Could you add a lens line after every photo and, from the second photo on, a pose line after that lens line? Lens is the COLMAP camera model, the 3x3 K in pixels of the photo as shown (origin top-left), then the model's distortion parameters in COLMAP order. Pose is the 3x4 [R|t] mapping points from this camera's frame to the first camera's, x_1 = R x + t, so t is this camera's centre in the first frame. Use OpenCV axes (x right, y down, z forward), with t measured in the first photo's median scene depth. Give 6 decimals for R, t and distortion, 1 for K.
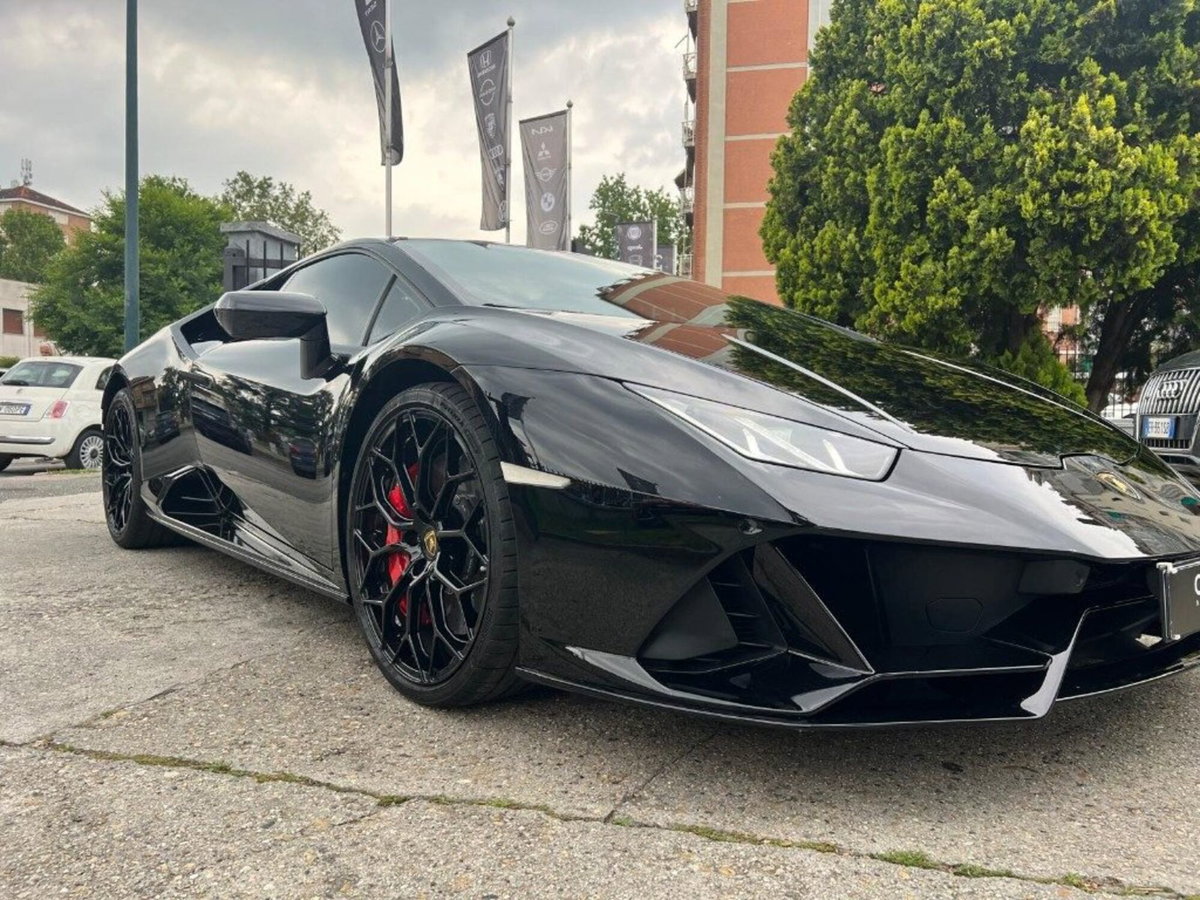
lens RADIAL K [[903.6, 0, 613.3], [0, 903.6, 451.6], [0, 0, 1]] dist [0.042595, -0.046350]
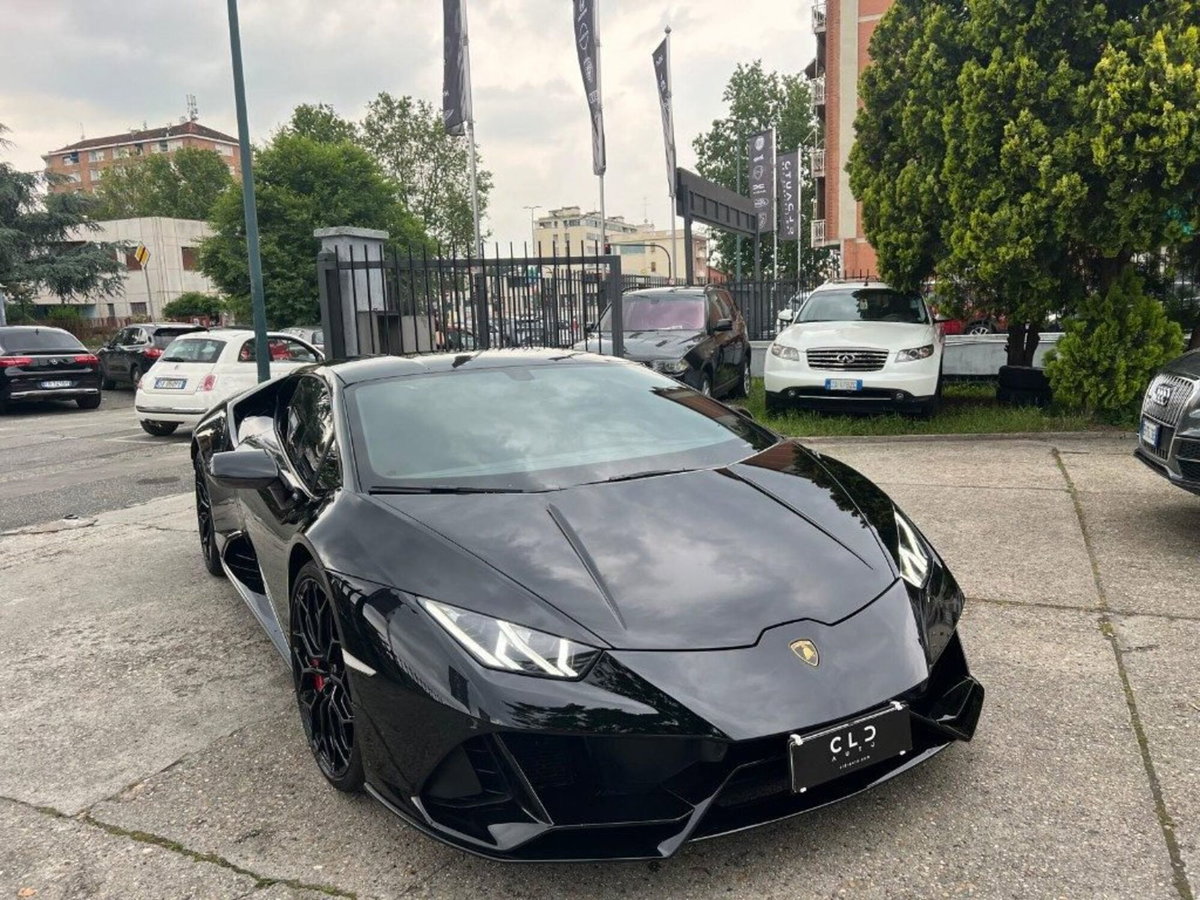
lens RADIAL K [[898.7, 0, 613.0], [0, 898.7, 453.1], [0, 0, 1]] dist [0.050766, -0.052170]
pose [[0.985948, -0.021990, -0.165596, 0.093203], [0.040702, 0.993046, 0.110468, -0.074804], [0.162016, -0.115656, 0.979987, -0.052100]]
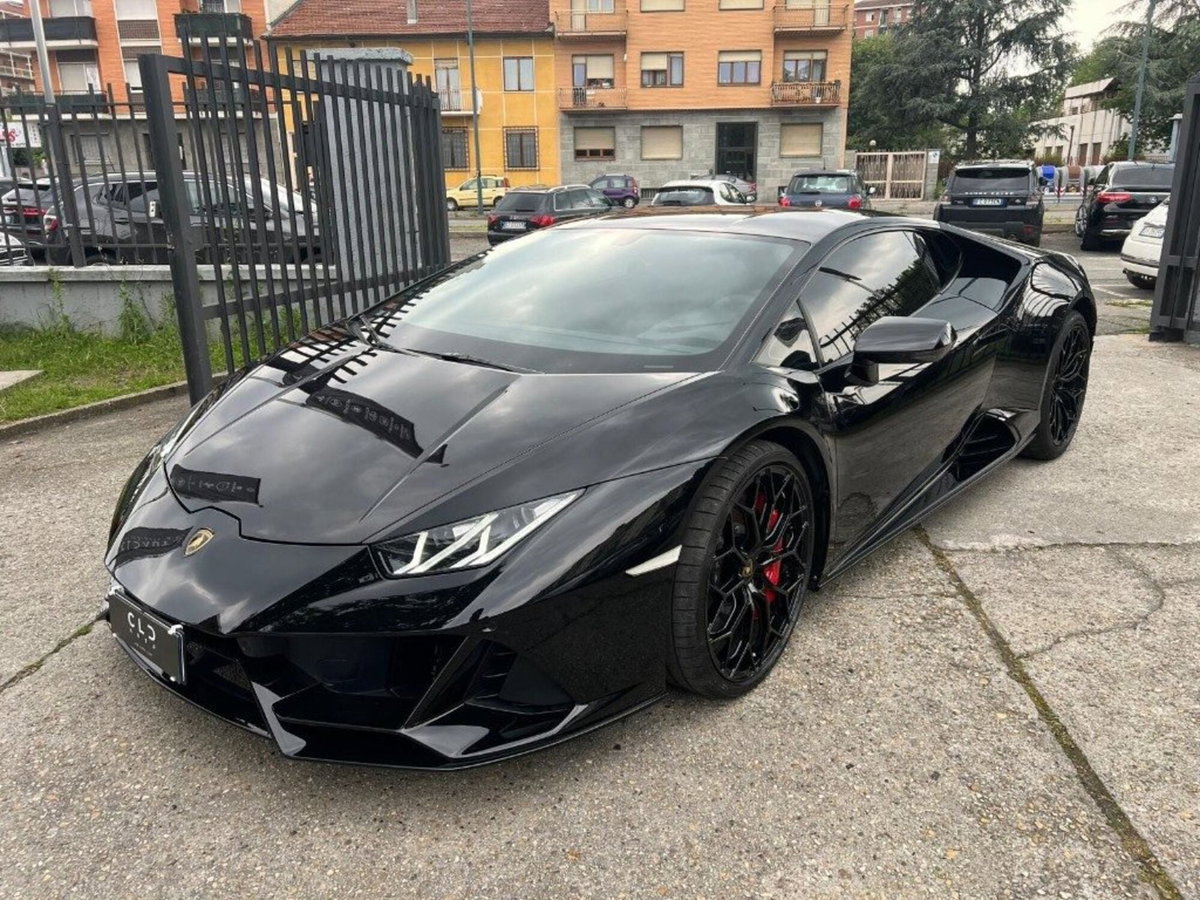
lens RADIAL K [[903.6, 0, 613.3], [0, 903.6, 451.6], [0, 0, 1]] dist [0.042595, -0.046350]
pose [[0.169050, 0.267347, -0.948656, 0.338136], [-0.022813, 0.963312, 0.267412, -0.081023], [0.985343, -0.023564, 0.168947, 0.252678]]
